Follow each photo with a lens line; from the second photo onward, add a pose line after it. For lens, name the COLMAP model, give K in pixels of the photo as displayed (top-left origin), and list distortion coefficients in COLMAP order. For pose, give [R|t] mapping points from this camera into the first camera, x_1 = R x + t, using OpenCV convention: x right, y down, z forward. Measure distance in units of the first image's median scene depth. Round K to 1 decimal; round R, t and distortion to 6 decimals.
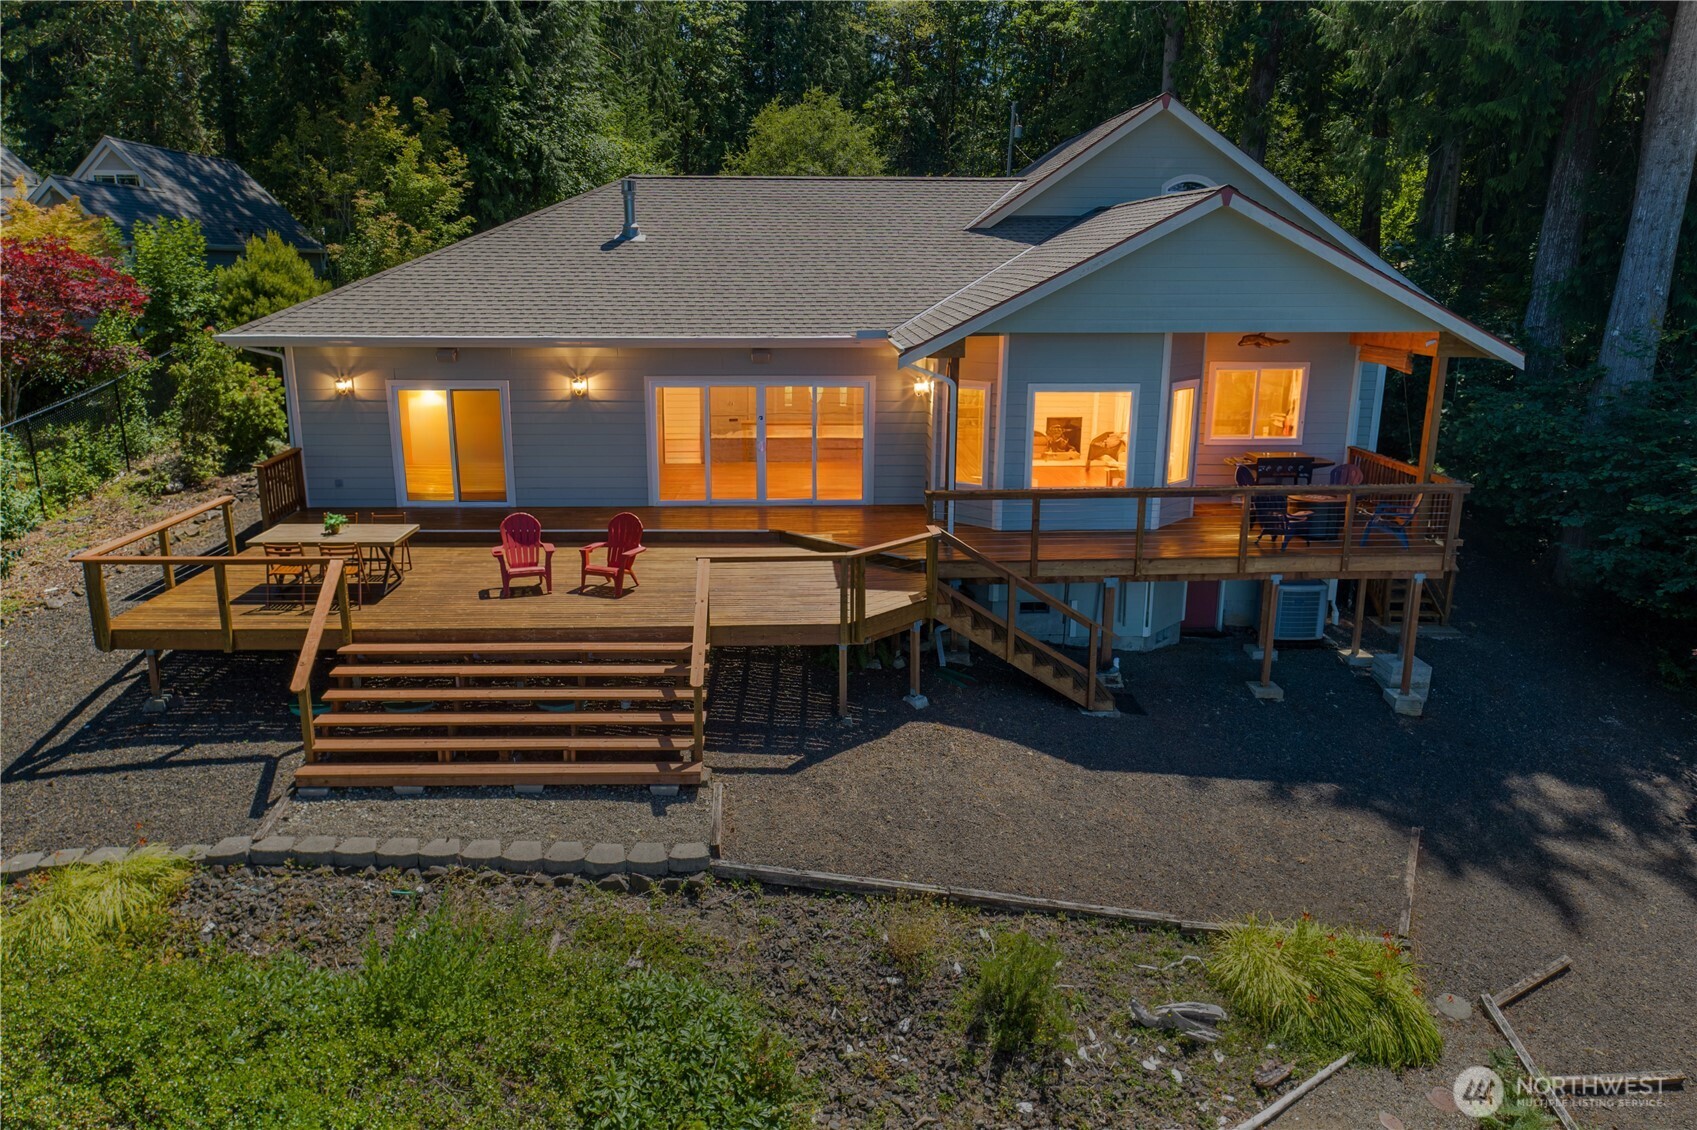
lens RADIAL K [[1142.7, 0, 848.5], [0, 1142.7, 565.0], [0, 0, 1]] dist [0.003738, 0.003620]
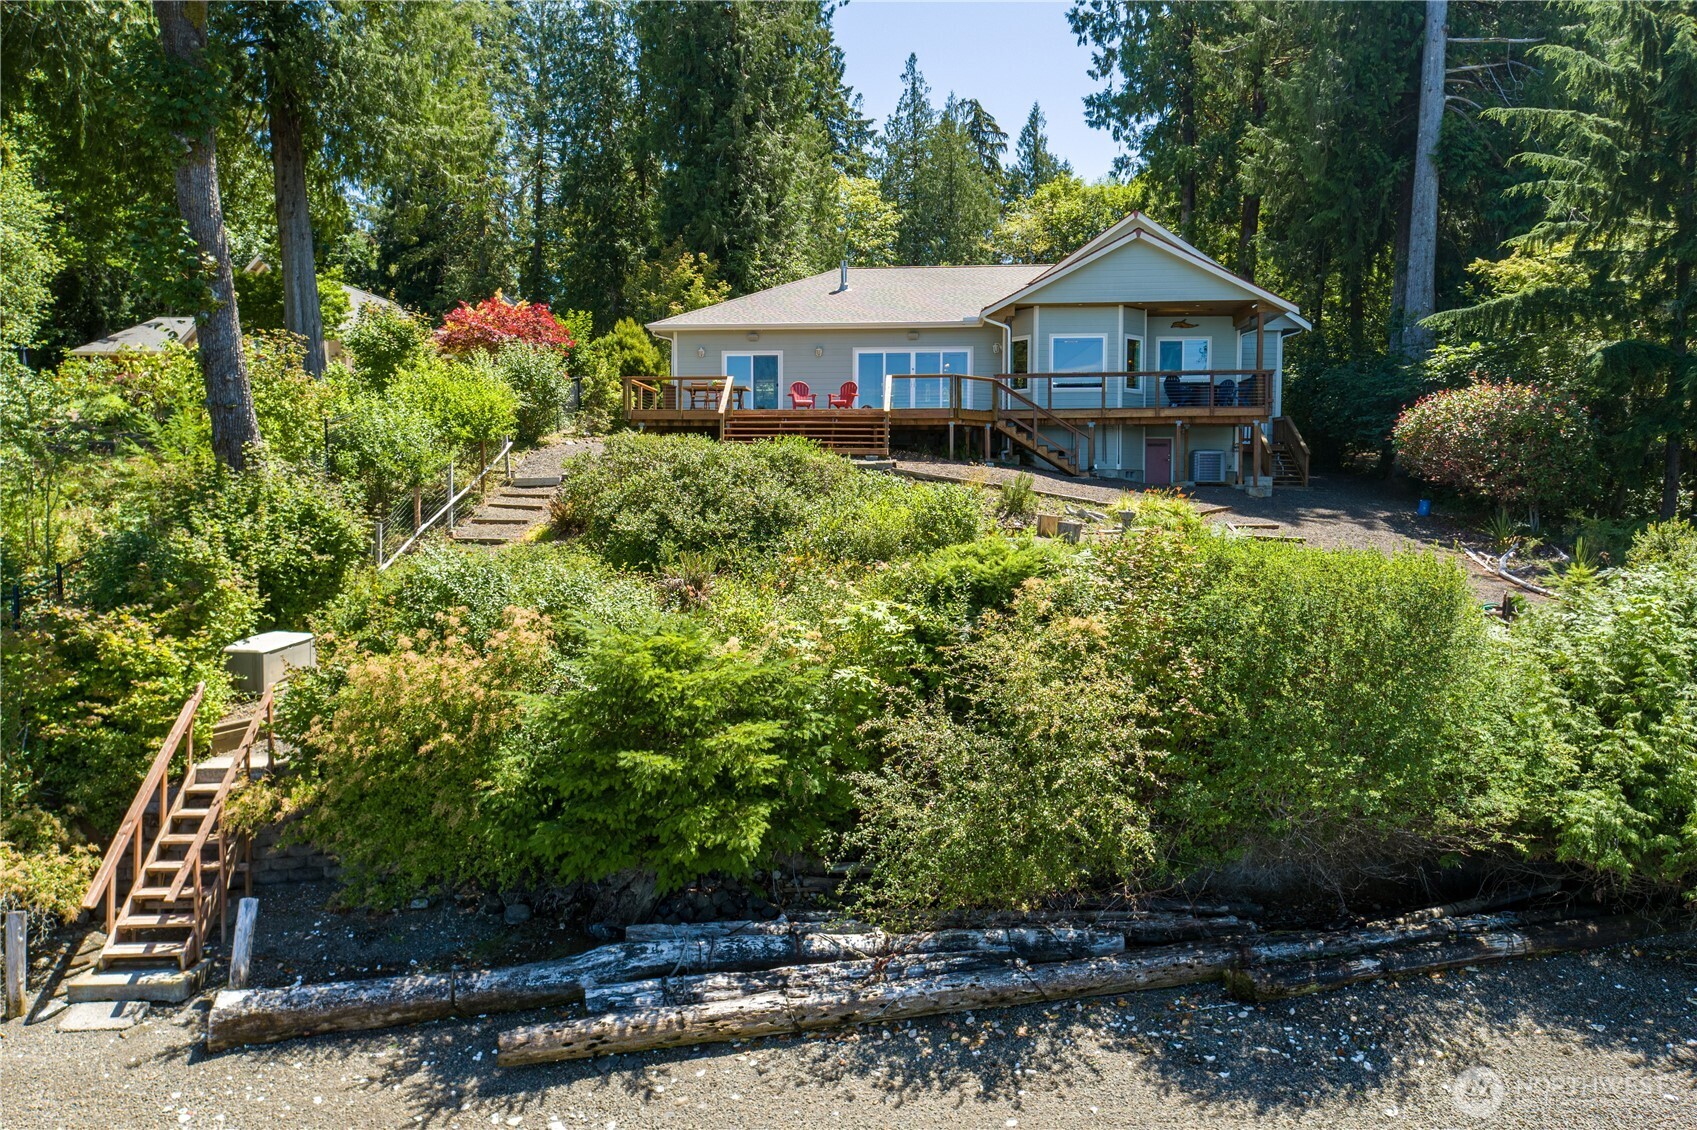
lens RADIAL K [[1142.7, 0, 848.5], [0, 1142.7, 565.0], [0, 0, 1]] dist [0.003738, 0.003620]
pose [[0.992640, 0.003382, -0.121059, 0.035287], [-0.027315, 0.980104, -0.196595, 0.415588], [0.117986, 0.198455, 0.972983, -0.580688]]
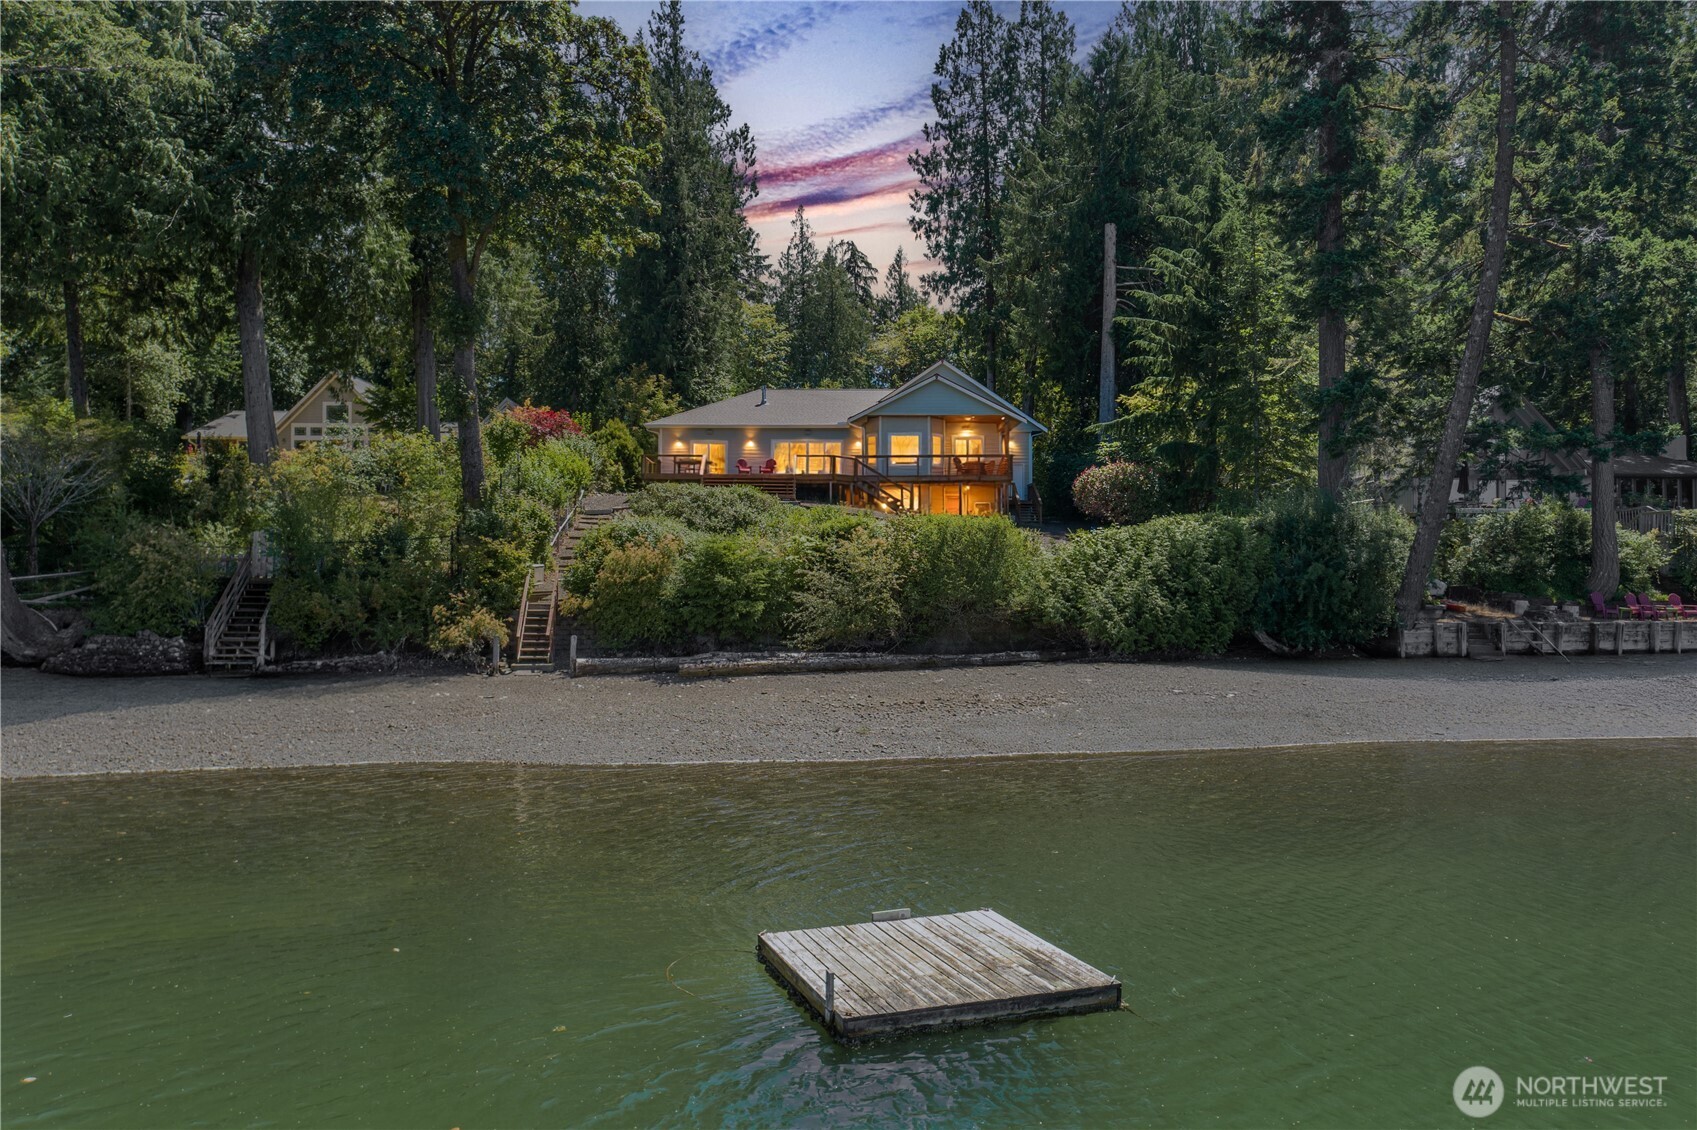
lens RADIAL K [[1142.7, 0, 848.5], [0, 1142.7, 565.0], [0, 0, 1]] dist [0.003738, 0.003620]
pose [[0.999763, -0.005736, -0.021006, 0.072544], [-0.000250, 0.961596, -0.274469, 0.752606], [0.021773, 0.274410, 0.961366, -1.406988]]
